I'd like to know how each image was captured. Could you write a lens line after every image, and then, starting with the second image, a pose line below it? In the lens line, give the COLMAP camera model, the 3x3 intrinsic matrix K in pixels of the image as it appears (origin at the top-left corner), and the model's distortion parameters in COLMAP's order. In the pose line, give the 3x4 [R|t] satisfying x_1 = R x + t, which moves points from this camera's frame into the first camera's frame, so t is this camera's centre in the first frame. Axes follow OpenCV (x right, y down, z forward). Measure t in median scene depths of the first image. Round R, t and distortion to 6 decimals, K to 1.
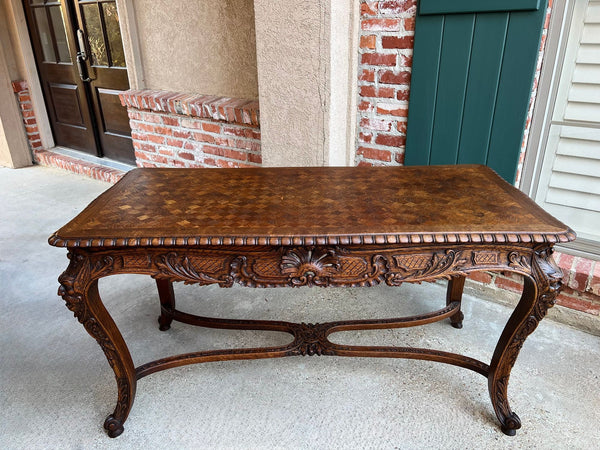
lens RADIAL K [[456.2, 0, 301.8], [0, 456.2, 226.2], [0, 0, 1]] dist [0.040125, -0.053227]
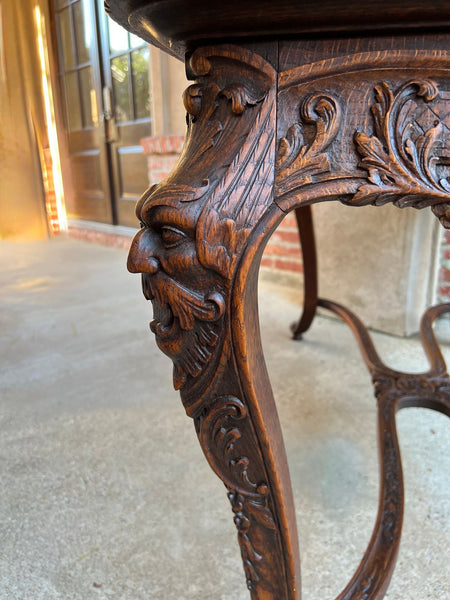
lens RADIAL K [[456.2, 0, 222.1], [0, 456.2, 312.8], [0, 0, 1]] dist [0.040125, -0.053227]
pose [[0.983377, 0.052643, -0.173776, -0.106142], [-0.070403, 0.992725, -0.097672, 0.190385], [0.167370, 0.108282, 0.979930, 0.283463]]
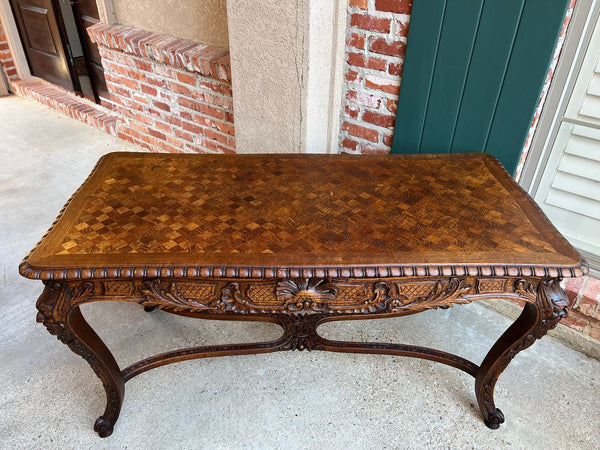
lens RADIAL K [[456.2, 0, 299.6], [0, 456.2, 229.4], [0, 0, 1]] dist [0.040125, -0.053227]
pose [[0.998750, 0.047371, -0.015948, 0.068490], [-0.043446, 0.980508, 0.191617, -0.146318], [0.024714, -0.190684, 0.981340, 0.098924]]
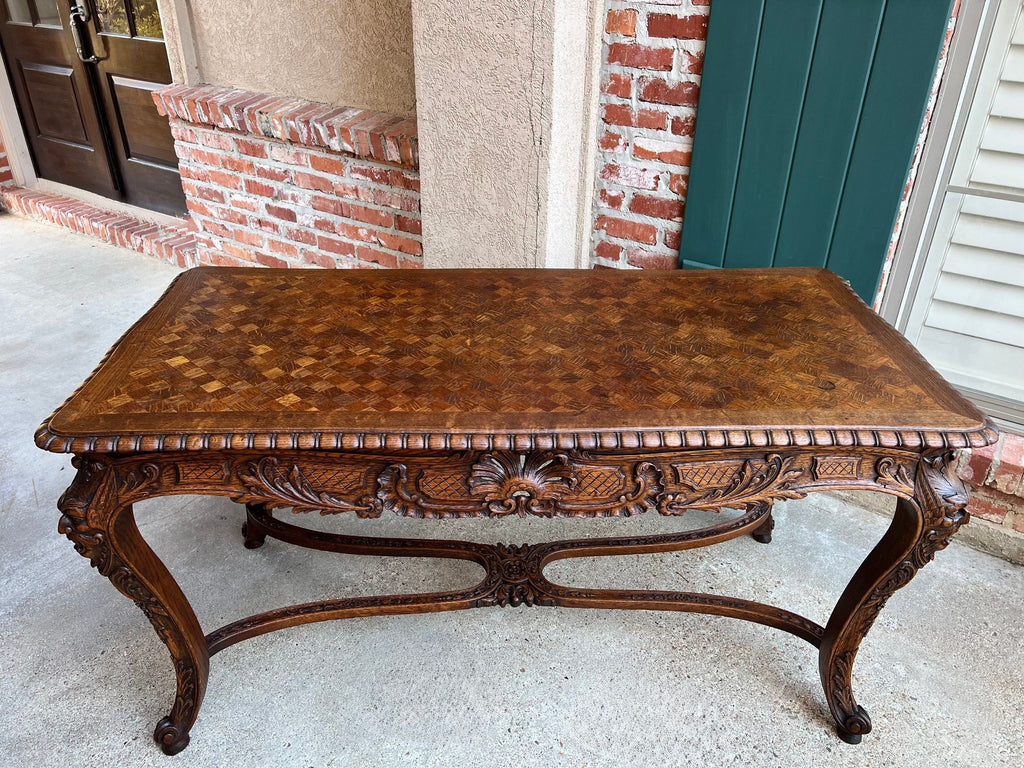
lens RADIAL K [[778.6, 0, 510.8], [0, 778.6, 389.4], [0, 0, 1]] dist [0.040125, -0.053227]
pose [[0.999184, 0.004263, 0.040171, -0.020001], [-0.008762, 0.993613, 0.112500, -0.075106], [-0.039435, -0.112760, 0.992839, 0.044758]]
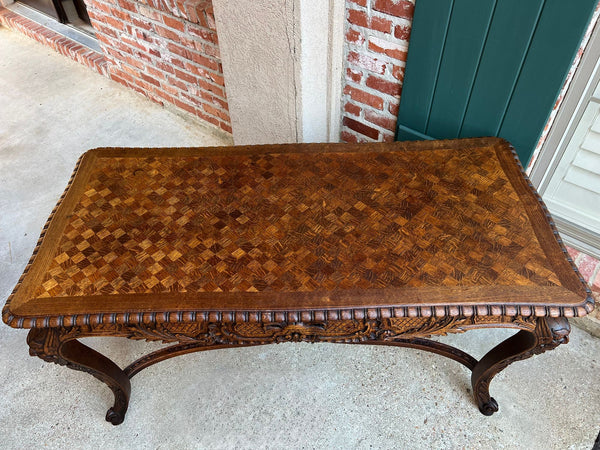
lens RADIAL K [[456.2, 0, 299.0], [0, 456.2, 230.4], [0, 0, 1]] dist [0.040125, -0.053227]
pose [[0.998202, 0.032907, -0.050096, 0.099591], [-0.009858, 0.914563, 0.404324, -0.285827], [0.059121, -0.403103, 0.913243, 0.179513]]
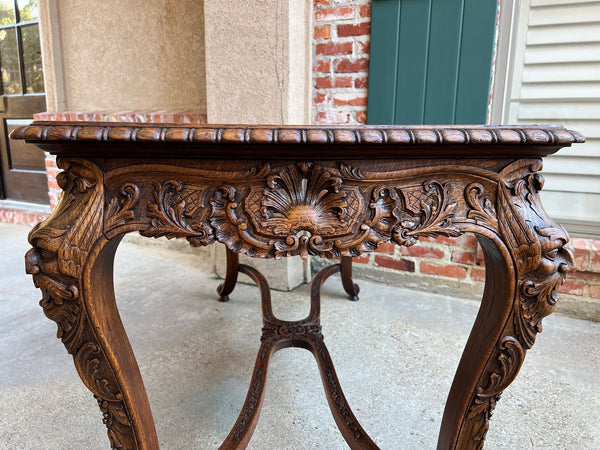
lens RADIAL K [[456.2, 0, 303.3], [0, 456.2, 228.0], [0, 0, 1]] dist [0.040125, -0.053227]
pose [[0.983302, -0.010305, 0.181691, -0.076237], [0.047181, 0.978694, -0.199828, 0.196957], [-0.175761, 0.205064, 0.962838, 0.149637]]
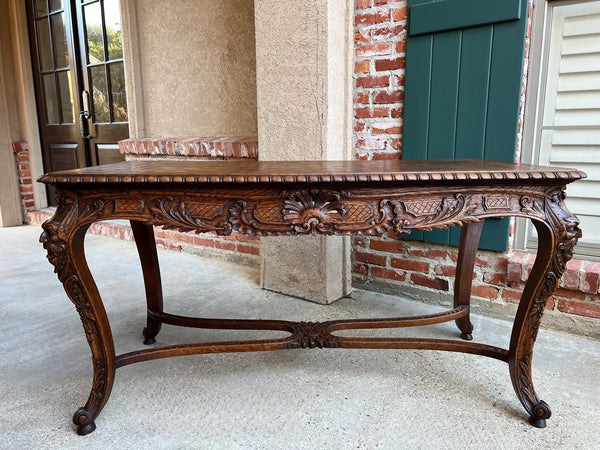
lens RADIAL K [[456.2, 0, 304.5], [0, 456.2, 227.8], [0, 0, 1]] dist [0.040125, -0.053227]
pose [[0.999633, 0.004024, 0.026790, -0.015550], [0.001935, 0.975773, -0.218775, 0.190556], [-0.027021, 0.218746, 0.975408, 0.049412]]
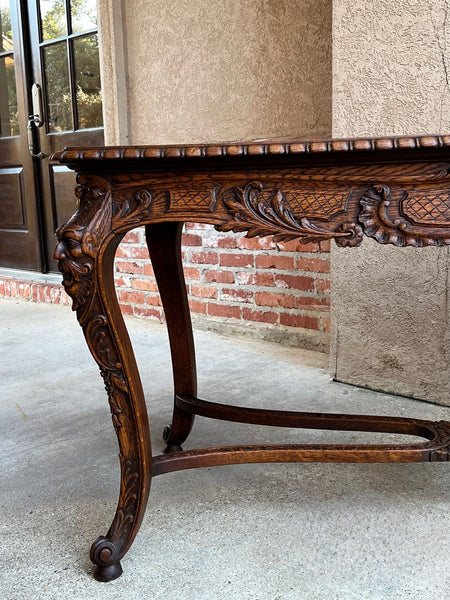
lens RADIAL K [[729.1, 0, 214.1], [0, 729.1, 306.1], [0, 0, 1]] dist [0.062768, 0.000000]
pose [[0.991015, 0.005667, -0.133629, -0.123098], [-0.036855, 0.971992, -0.232106, 0.242477], [0.128571, 0.234946, 0.963468, 0.093452]]
